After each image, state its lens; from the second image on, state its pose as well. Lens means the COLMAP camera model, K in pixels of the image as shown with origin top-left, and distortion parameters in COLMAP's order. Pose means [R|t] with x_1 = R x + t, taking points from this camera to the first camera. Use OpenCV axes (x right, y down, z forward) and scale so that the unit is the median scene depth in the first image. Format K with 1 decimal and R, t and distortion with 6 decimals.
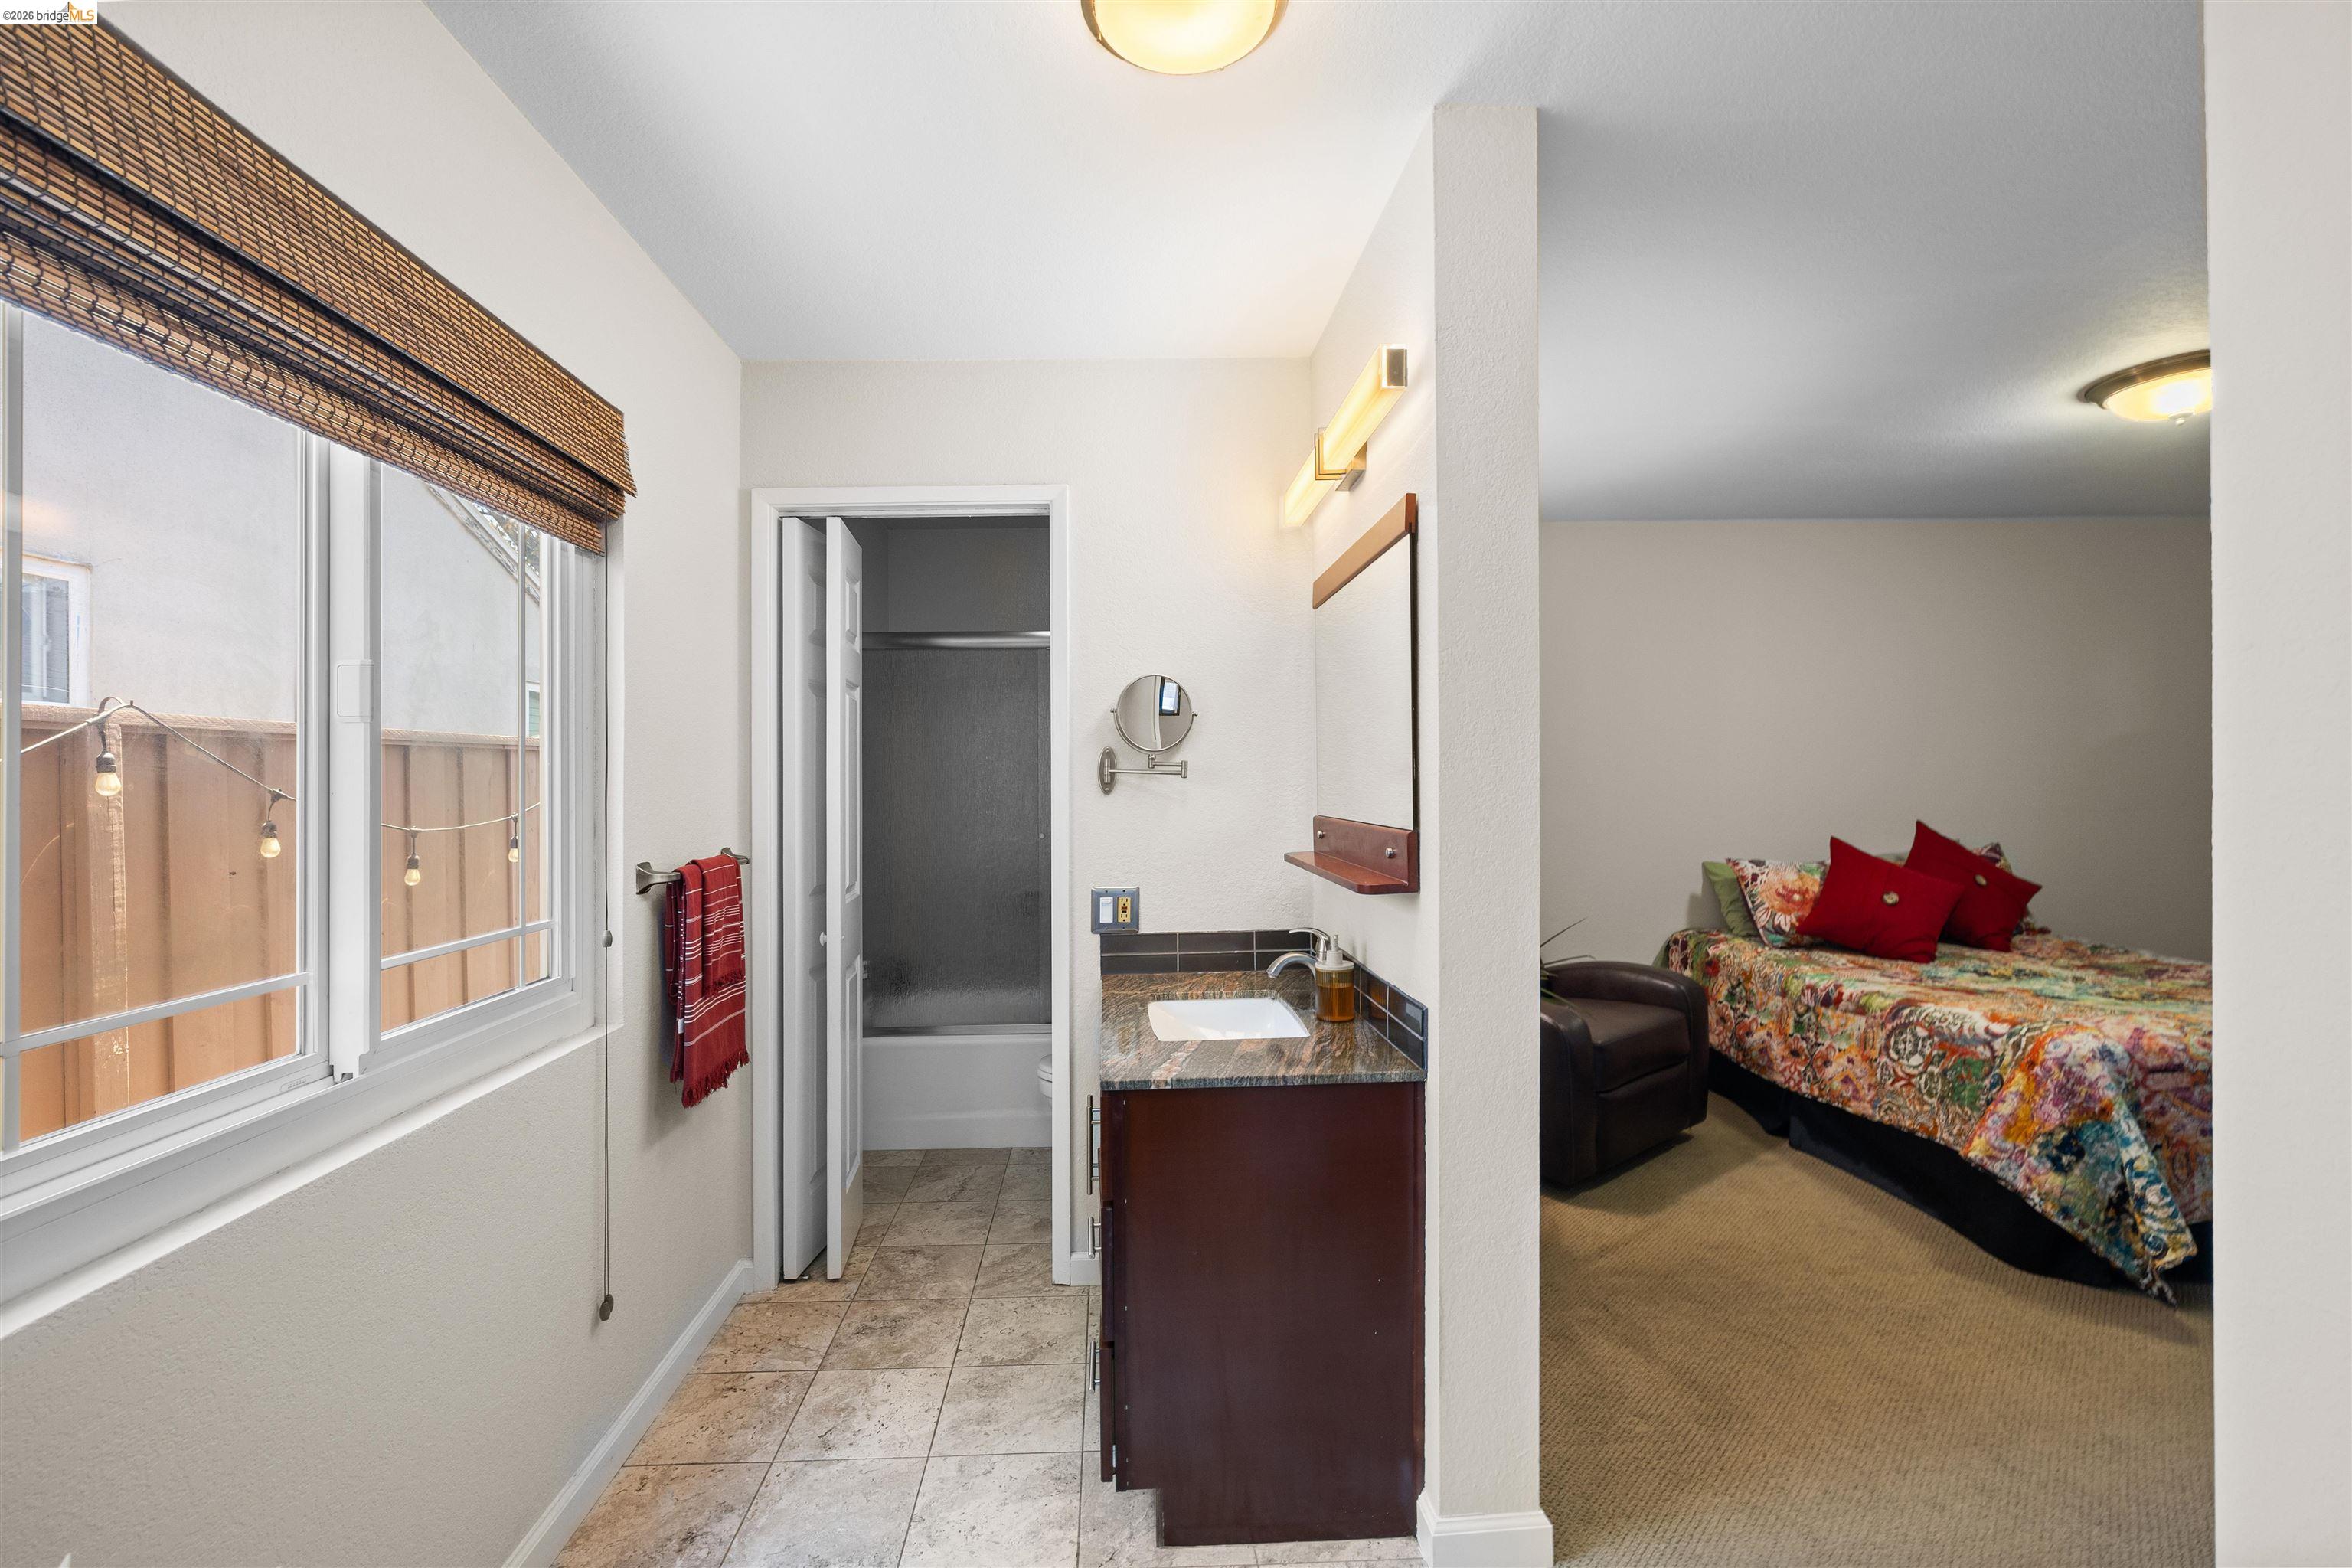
lens RADIAL K [[998.2, 0, 1165.5], [0, 998.2, 788.0], [0, 0, 1]] dist [-0.002233, -0.000237]
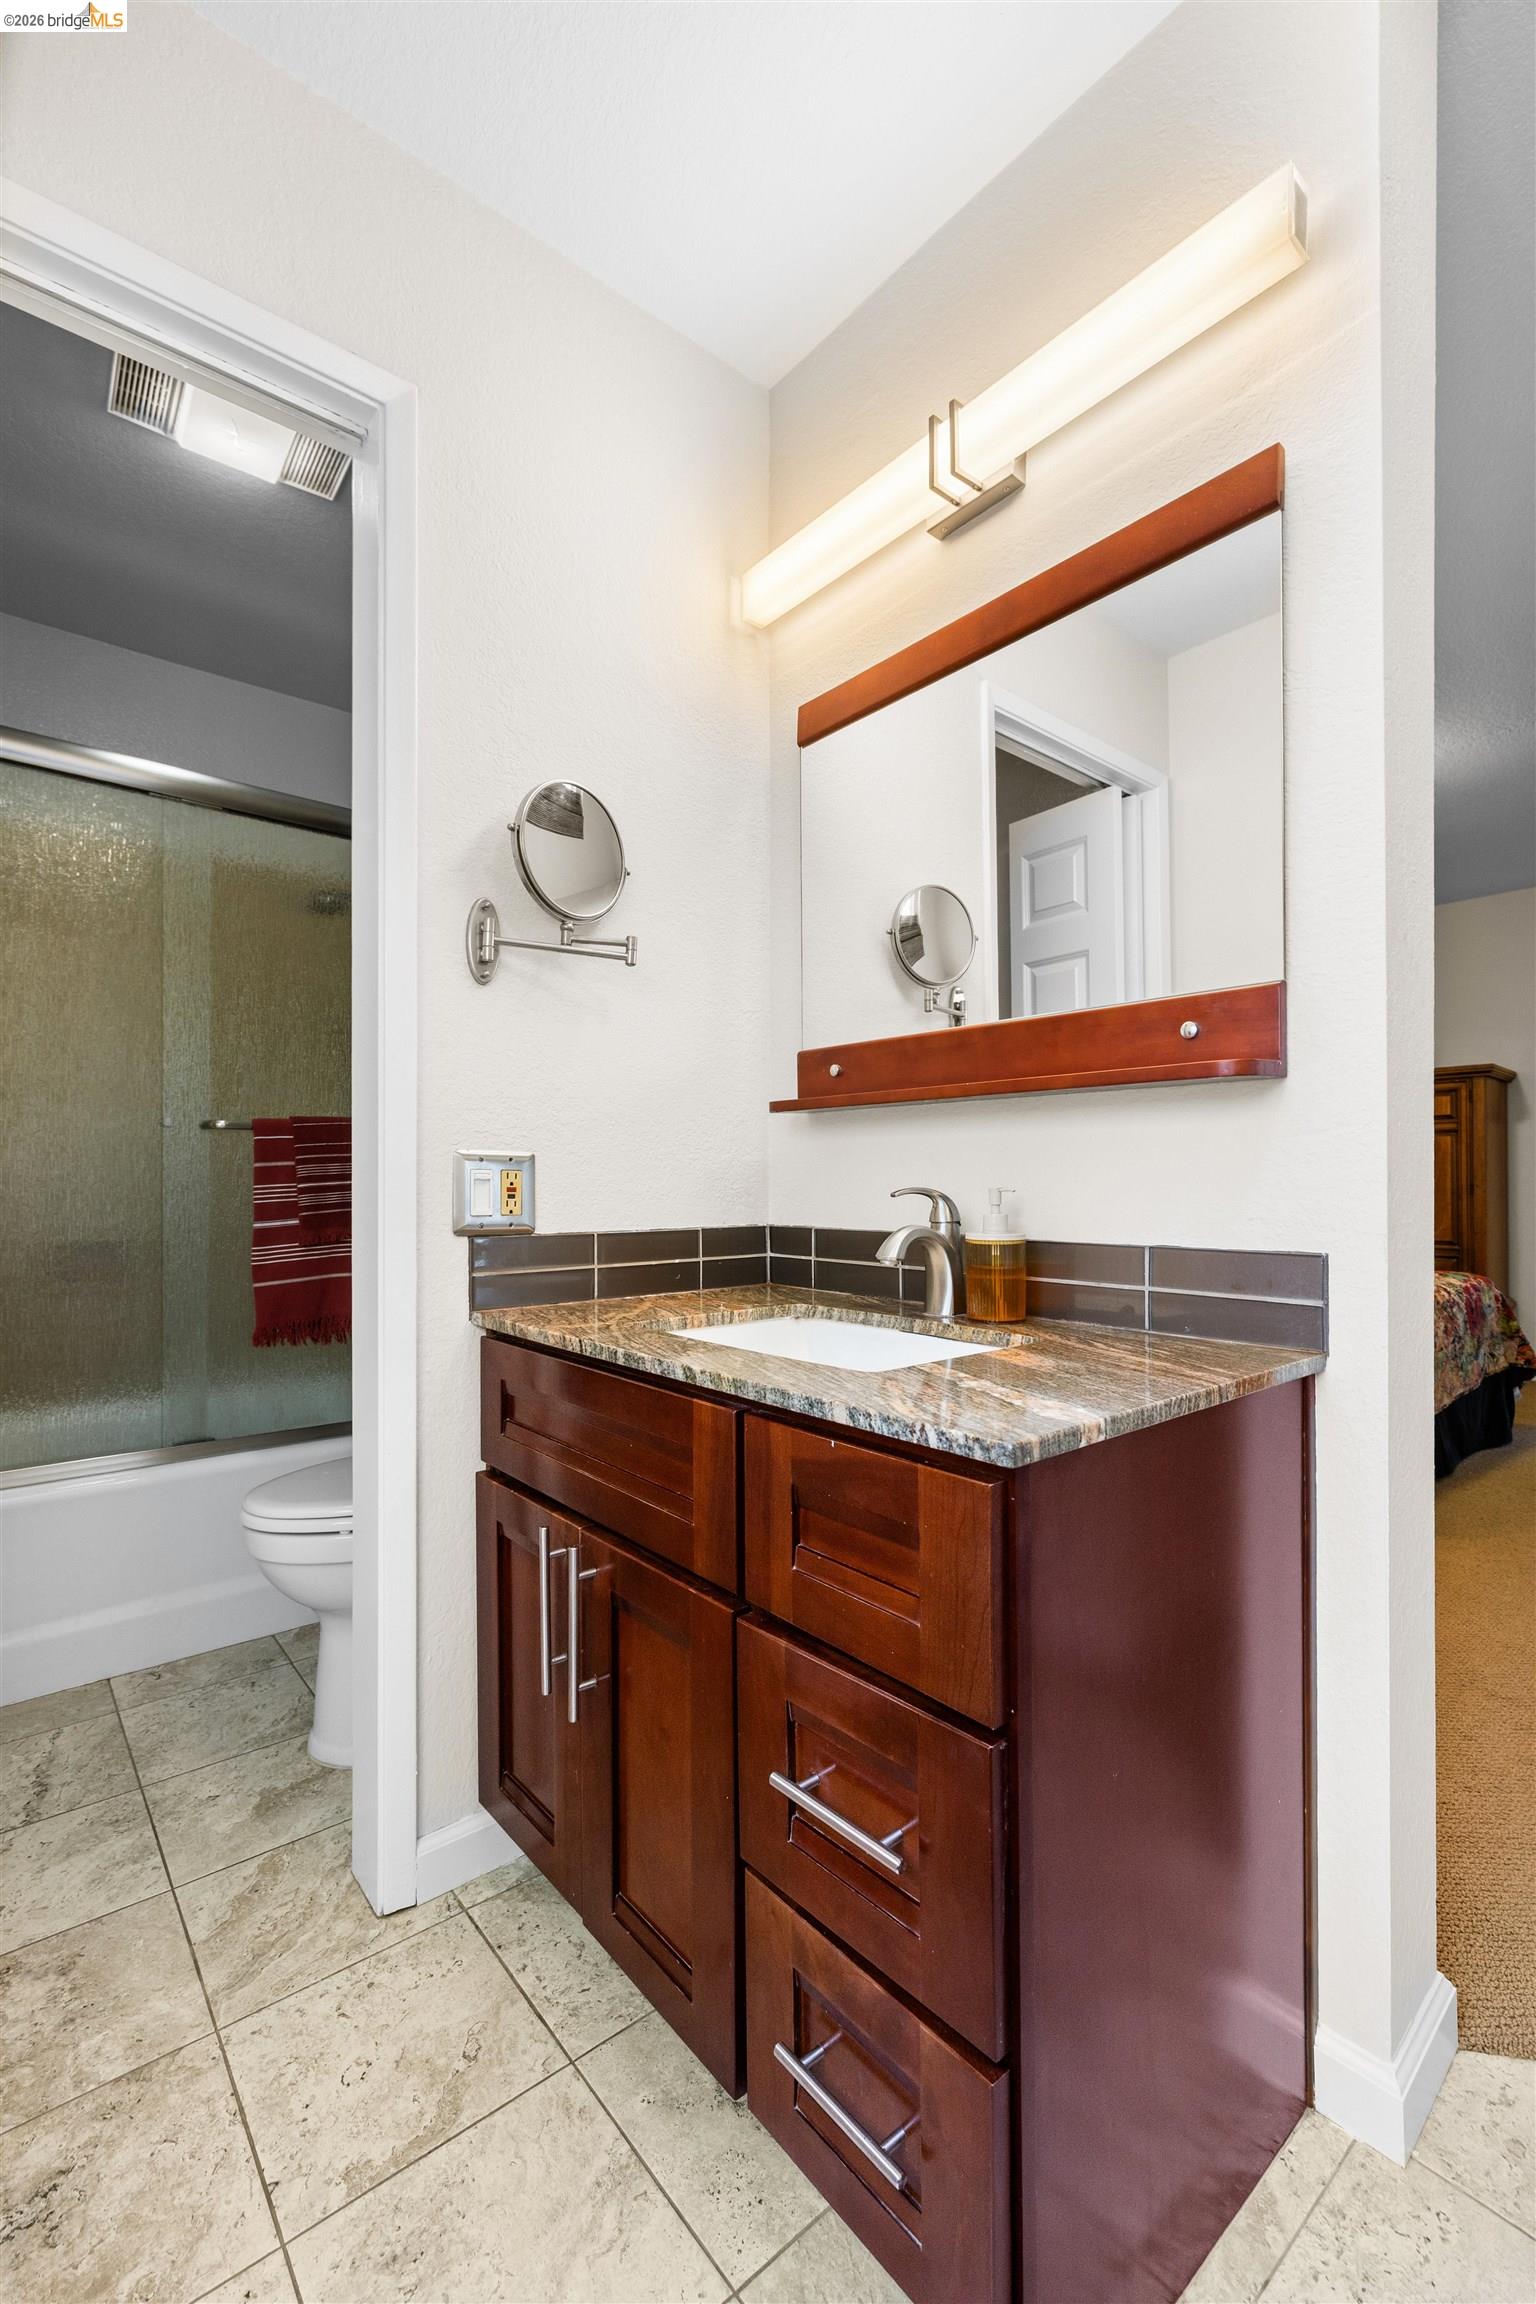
lens RADIAL K [[977.8, 0, 797.9], [0, 977.8, 1189.7], [0, 0, 1]] dist [-0.002233, -0.000237]
pose [[0.795606, 0.008549, 0.605754, -0.248461], [-0.008846, 0.999958, -0.002493, 0.121479], [-0.605750, -0.003375, 0.795648, 0.469346]]
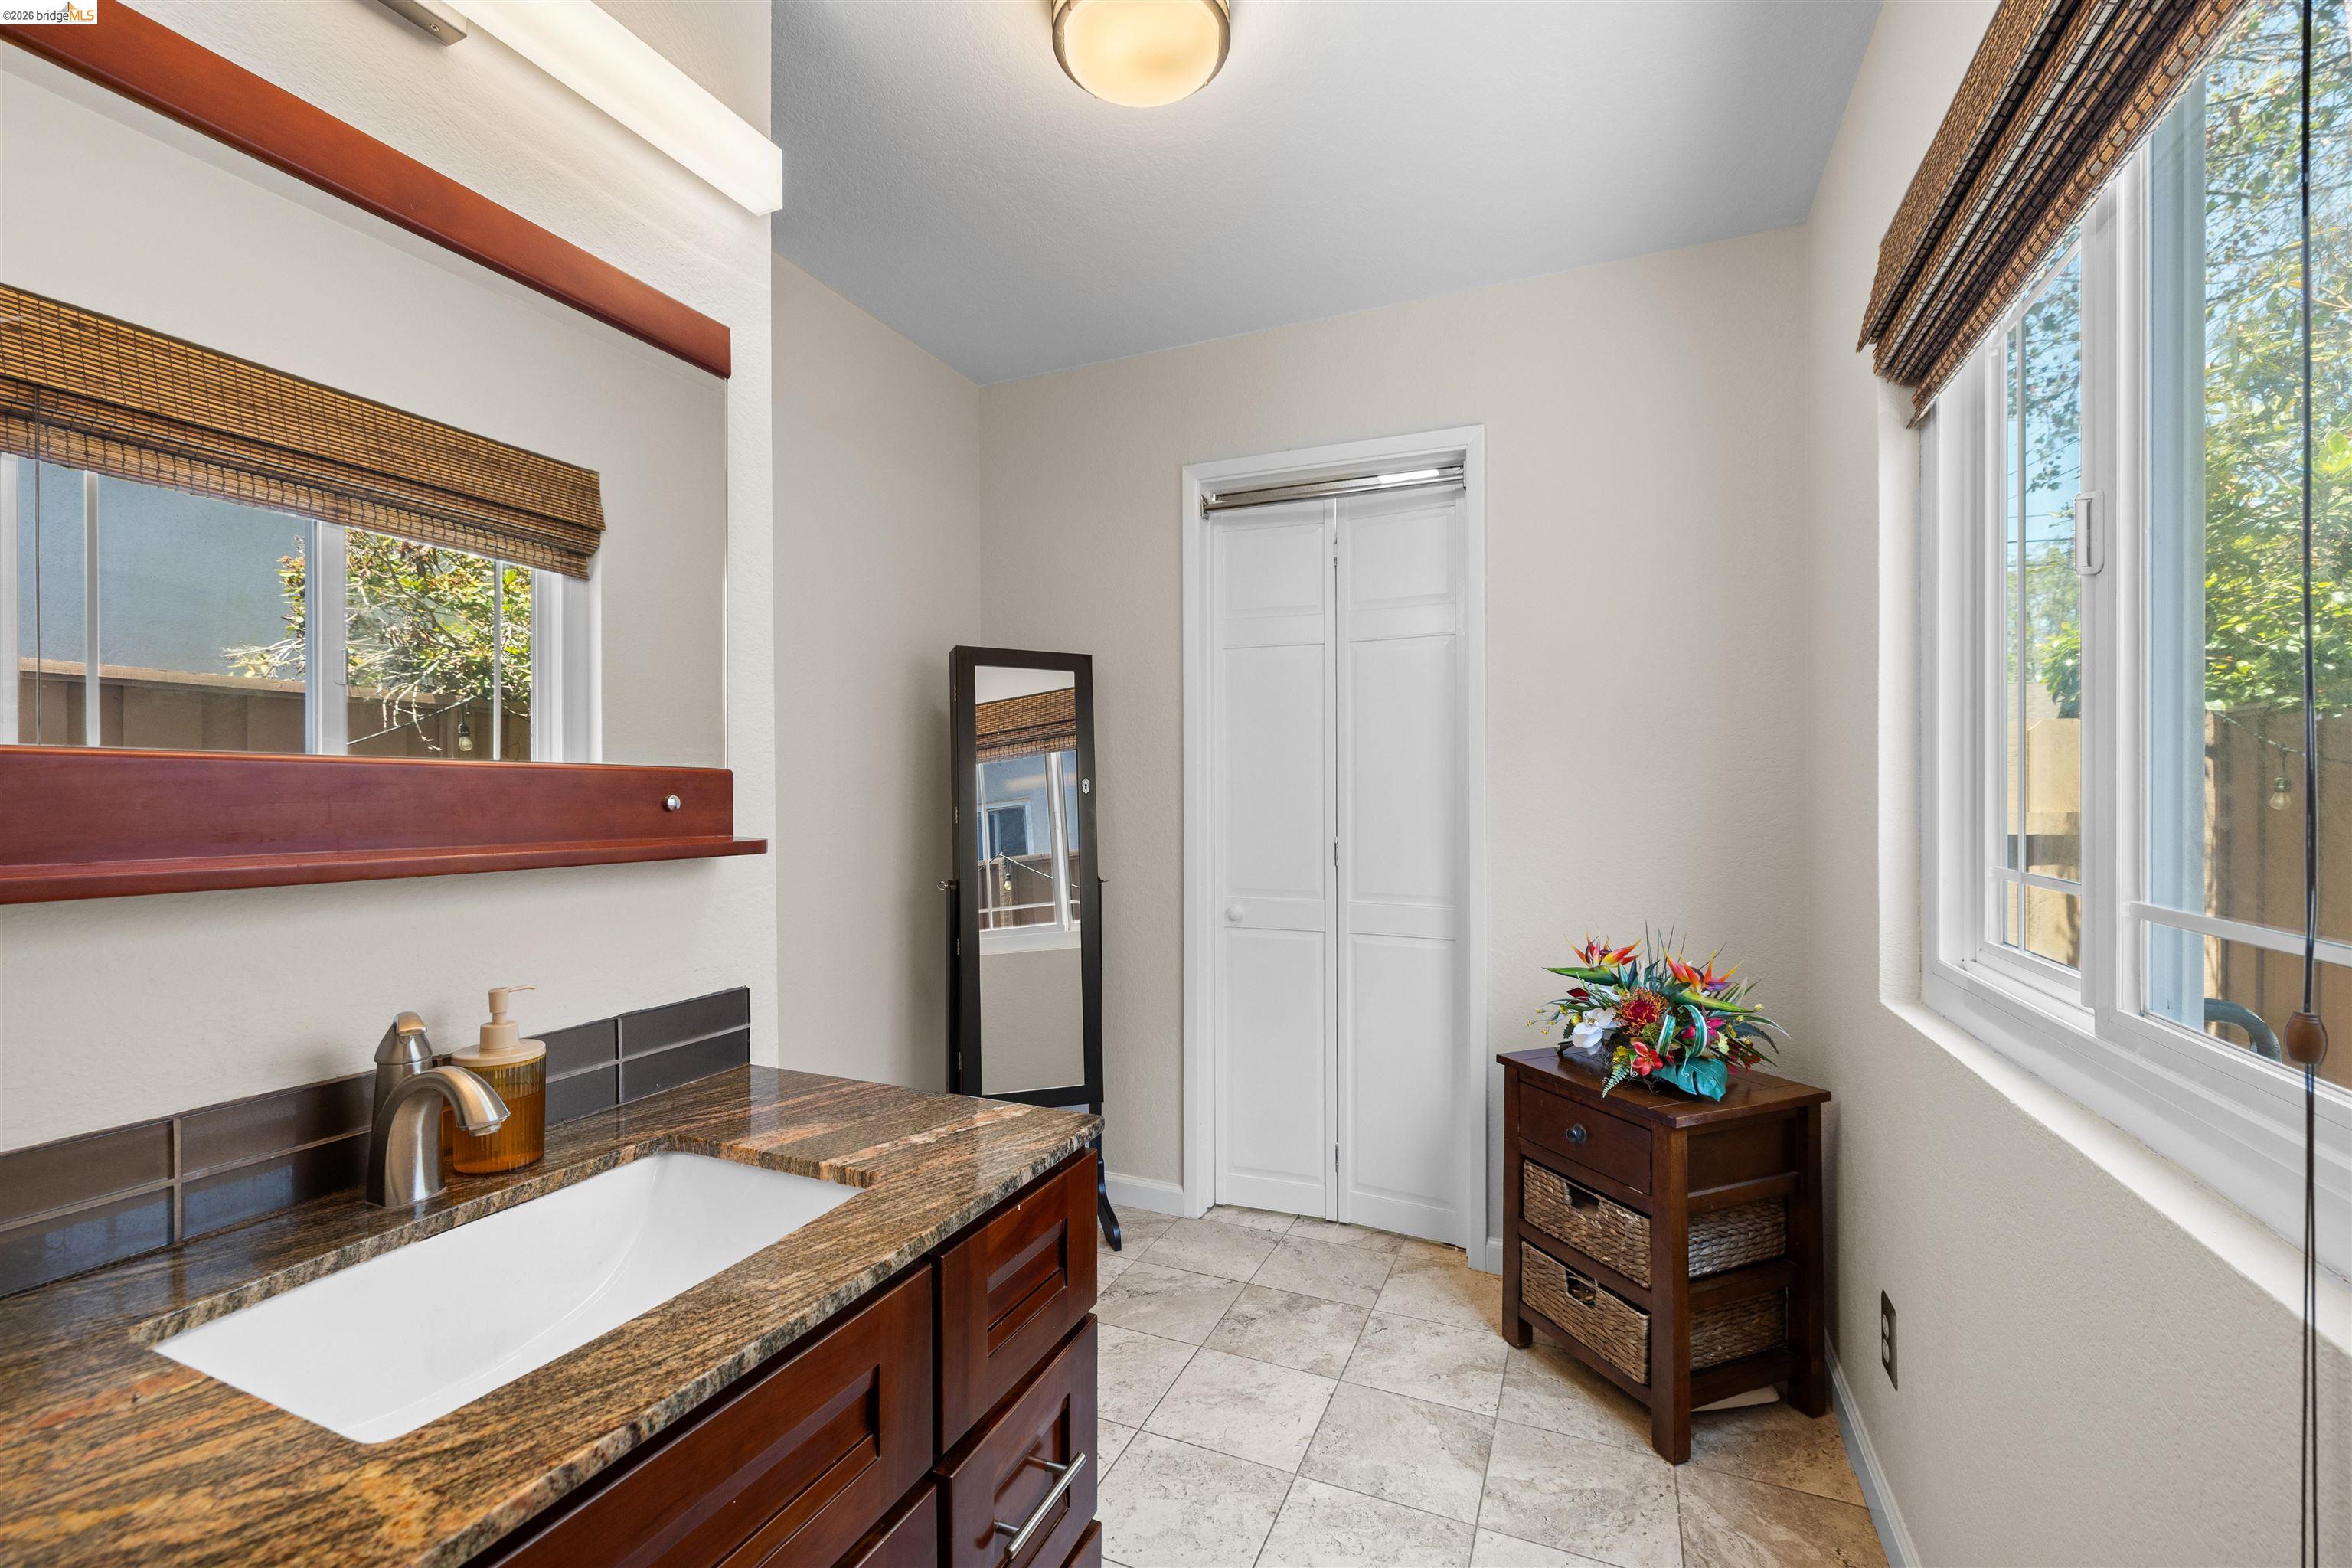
lens RADIAL K [[998.2, 0, 1168.9], [0, 998.2, 795.4], [0, 0, 1]] dist [-0.002233, -0.000237]
pose [[-0.891454, 0.012019, 0.452952, -0.271693], [0.008795, 0.999919, -0.009224, 0.045200], [-0.453026, -0.004239, -0.891487, 1.071632]]
